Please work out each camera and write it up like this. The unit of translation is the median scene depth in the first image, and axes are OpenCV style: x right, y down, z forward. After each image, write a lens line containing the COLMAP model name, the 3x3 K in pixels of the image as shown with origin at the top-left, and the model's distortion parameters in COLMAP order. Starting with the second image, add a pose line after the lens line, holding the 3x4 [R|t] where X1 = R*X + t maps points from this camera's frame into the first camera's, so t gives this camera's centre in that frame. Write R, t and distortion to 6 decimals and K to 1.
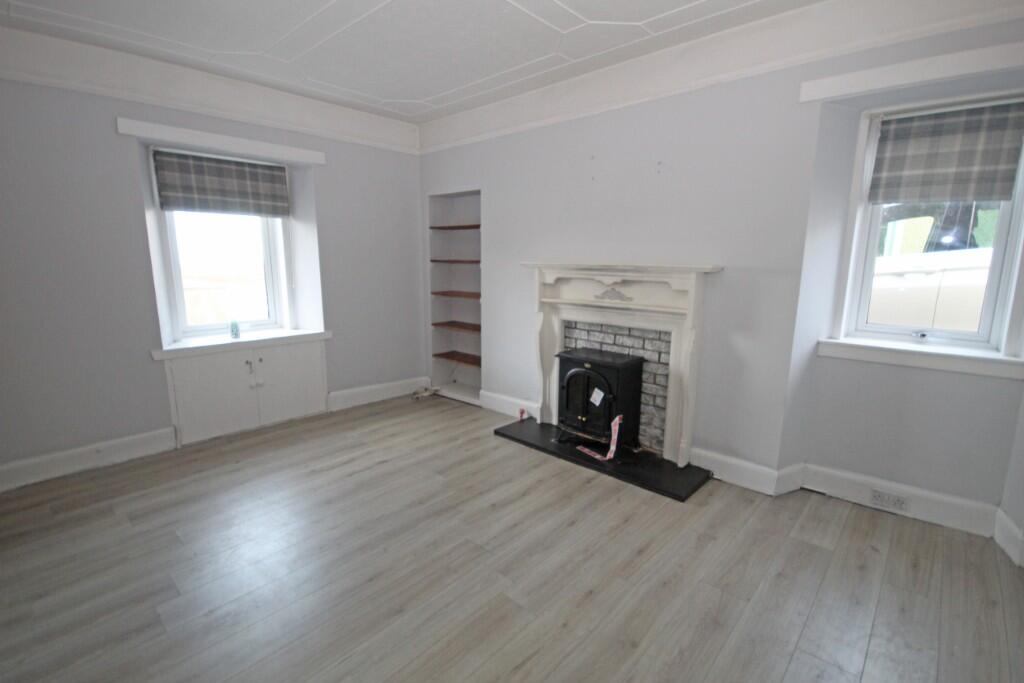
lens RADIAL K [[472.1, 0, 518.0], [0, 472.1, 342.3], [0, 0, 1]] dist [-0.005262, -0.000184]
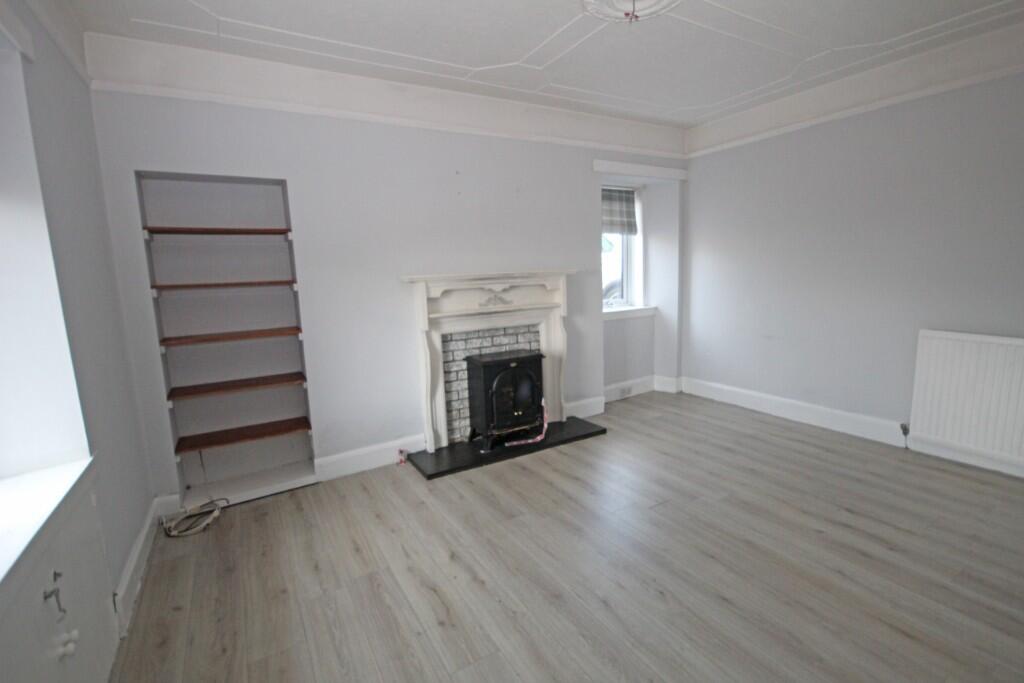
lens RADIAL K [[472.1, 0, 518.2], [0, 472.1, 342.3], [0, 0, 1]] dist [-0.005262, -0.000184]
pose [[0.288094, -0.161055, 0.943962, -0.828800], [0.208616, 0.972635, 0.102278, -0.105149], [-0.934602, 0.167460, 0.313808, 0.600017]]
